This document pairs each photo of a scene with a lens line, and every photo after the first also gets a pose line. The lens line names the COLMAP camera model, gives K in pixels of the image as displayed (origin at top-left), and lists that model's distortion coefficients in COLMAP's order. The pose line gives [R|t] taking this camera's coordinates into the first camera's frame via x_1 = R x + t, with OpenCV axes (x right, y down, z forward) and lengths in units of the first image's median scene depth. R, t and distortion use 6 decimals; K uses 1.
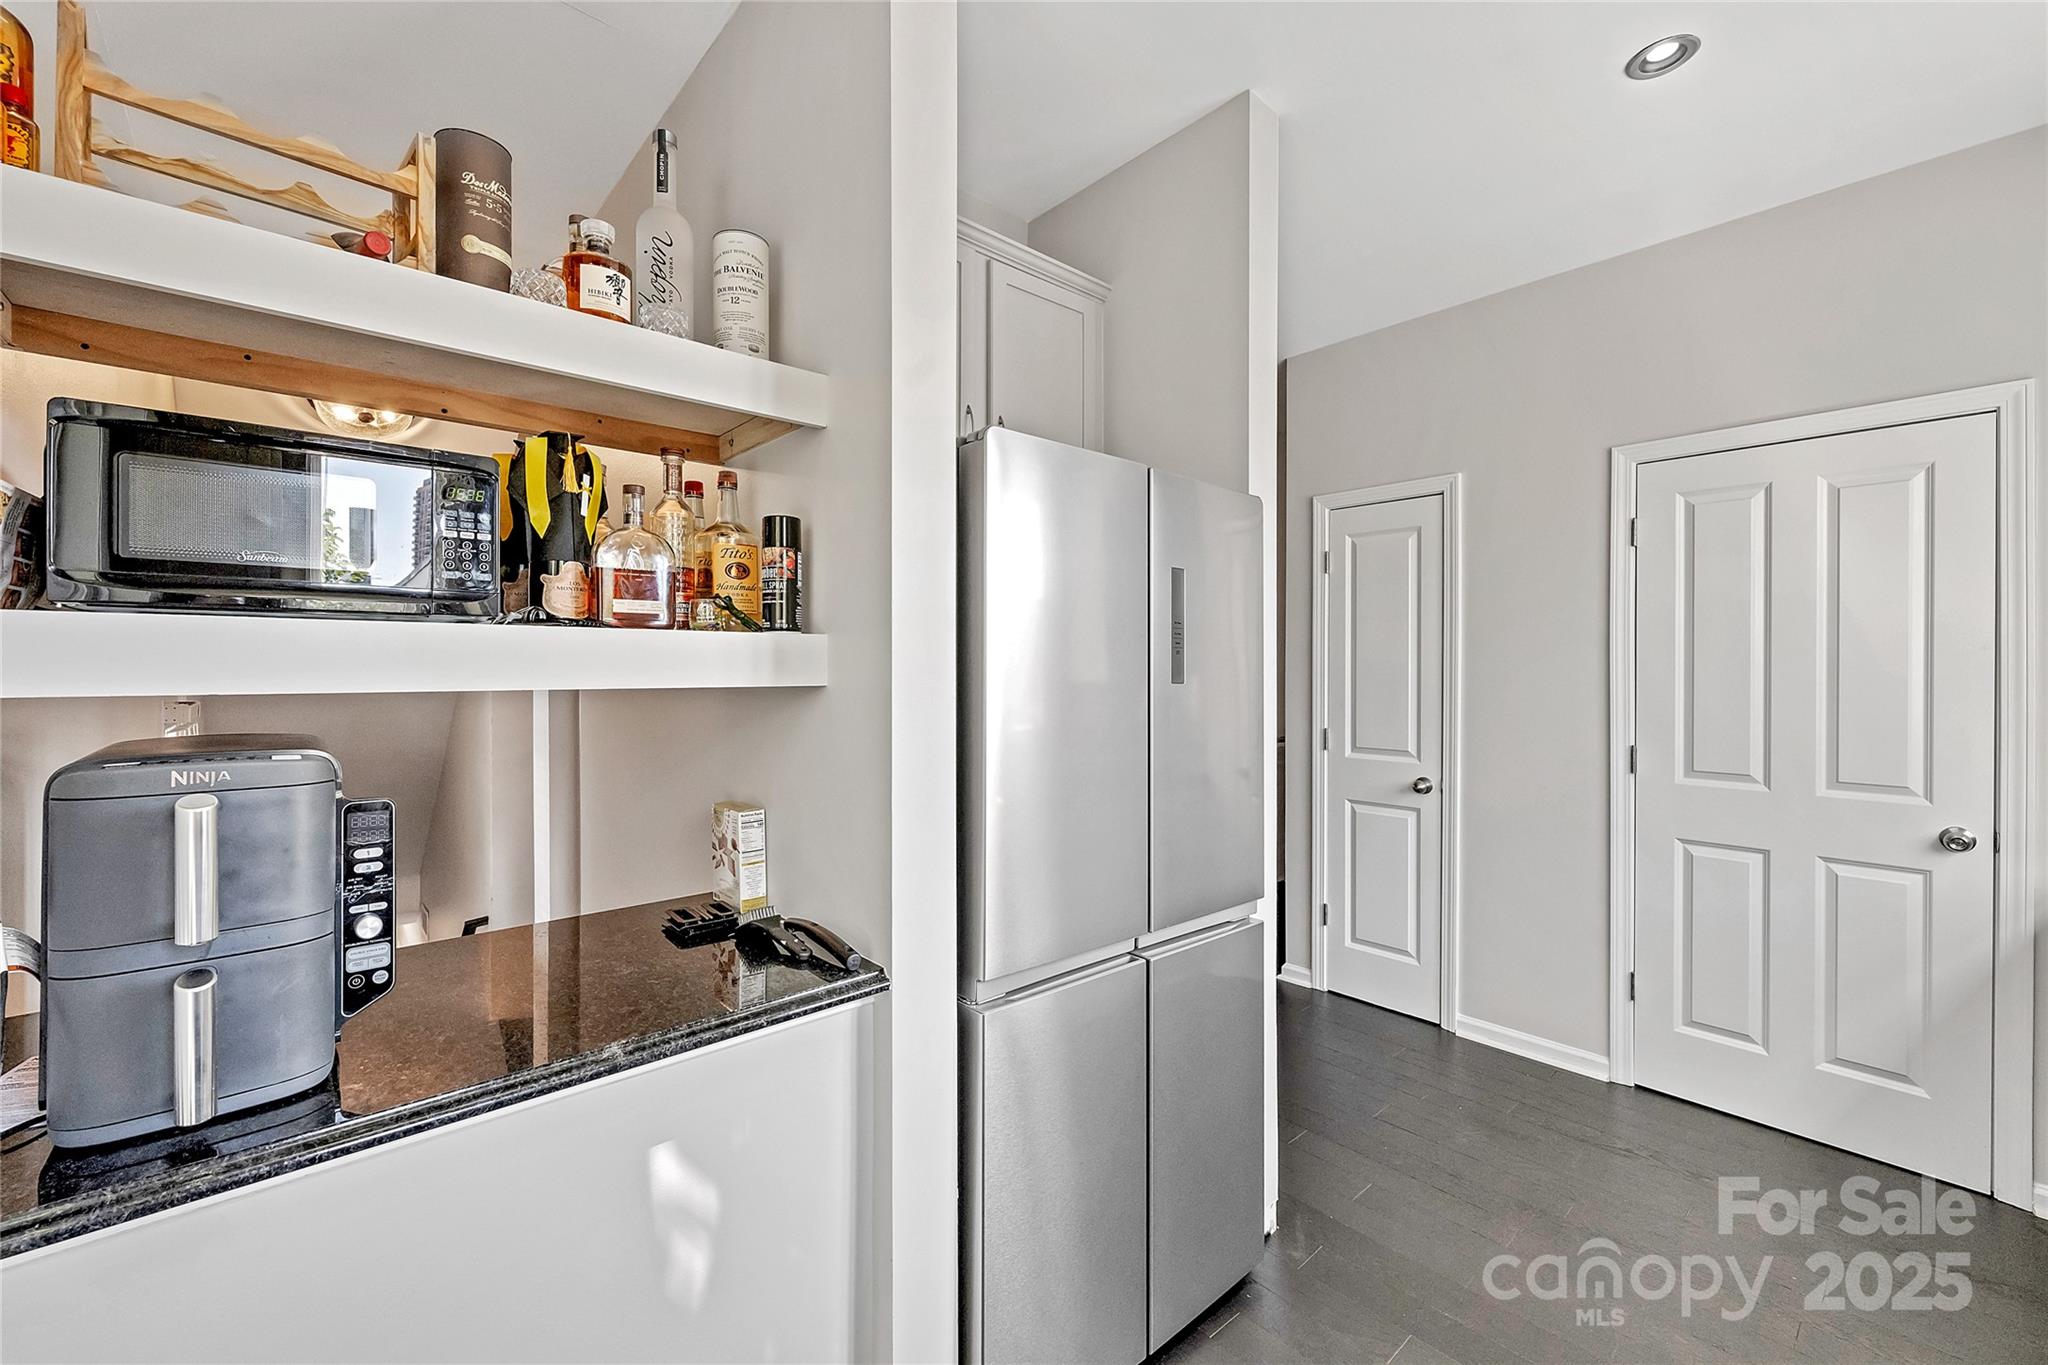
lens RADIAL K [[813.9, 0, 1015.4], [0, 813.9, 655.1], [0, 0, 1]] dist [-0.001033, 0.000903]
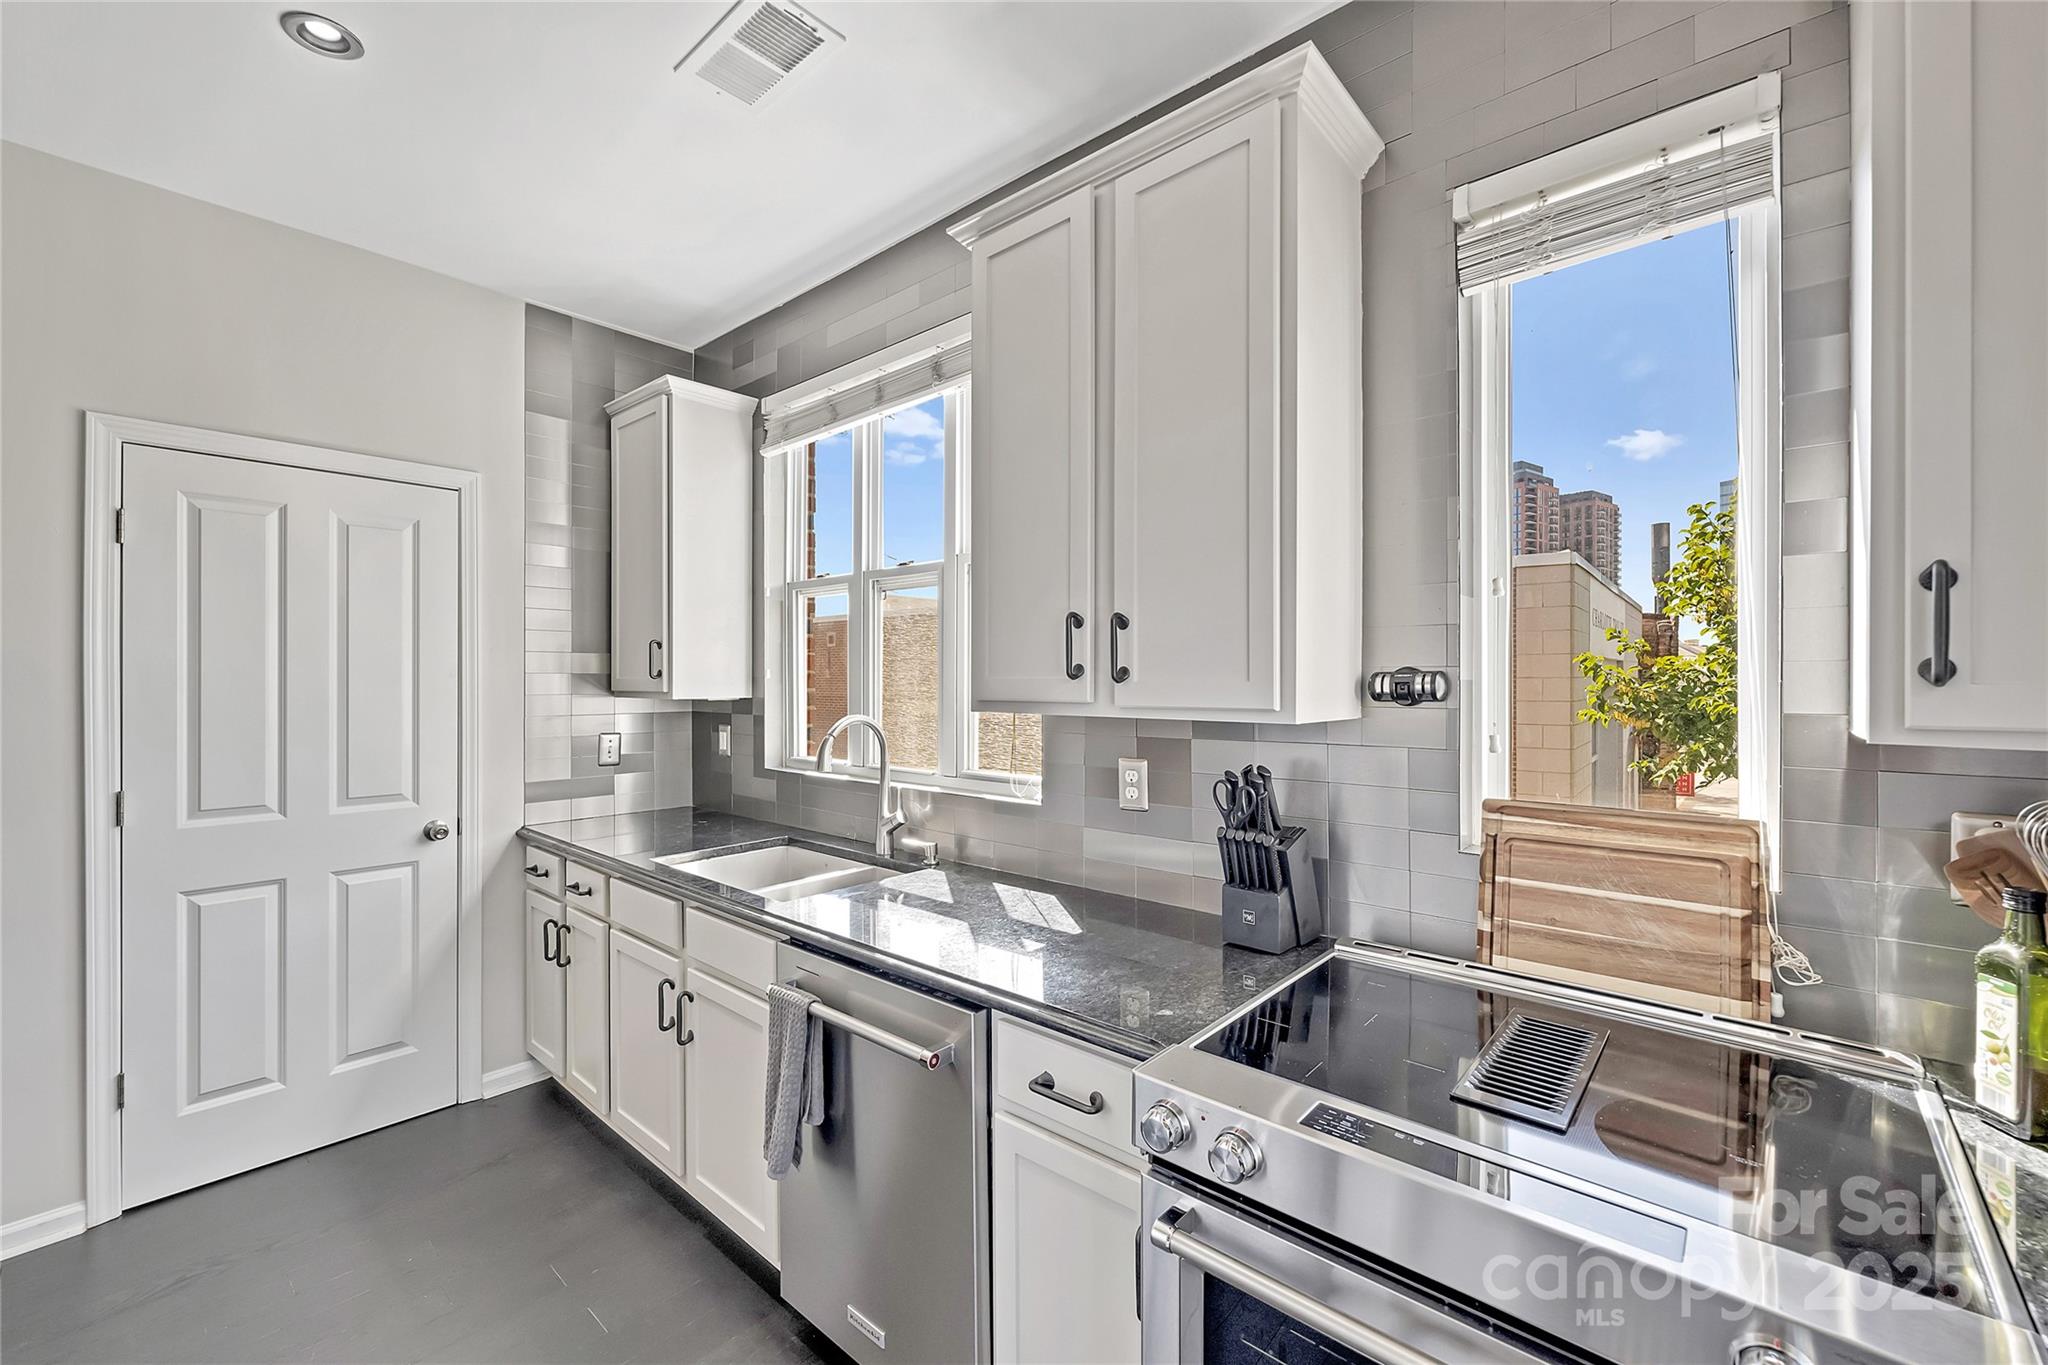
lens RADIAL K [[855.7, 0, 1022.6], [0, 855.7, 689.1], [0, 0, 1]] dist [0.000223, -0.000096]
pose [[-0.121755, -0.004641, 0.992549, -0.206110], [-0.003396, 0.999985, 0.004259, 0.003529], [-0.992554, -0.002852, -0.121769, 0.242018]]
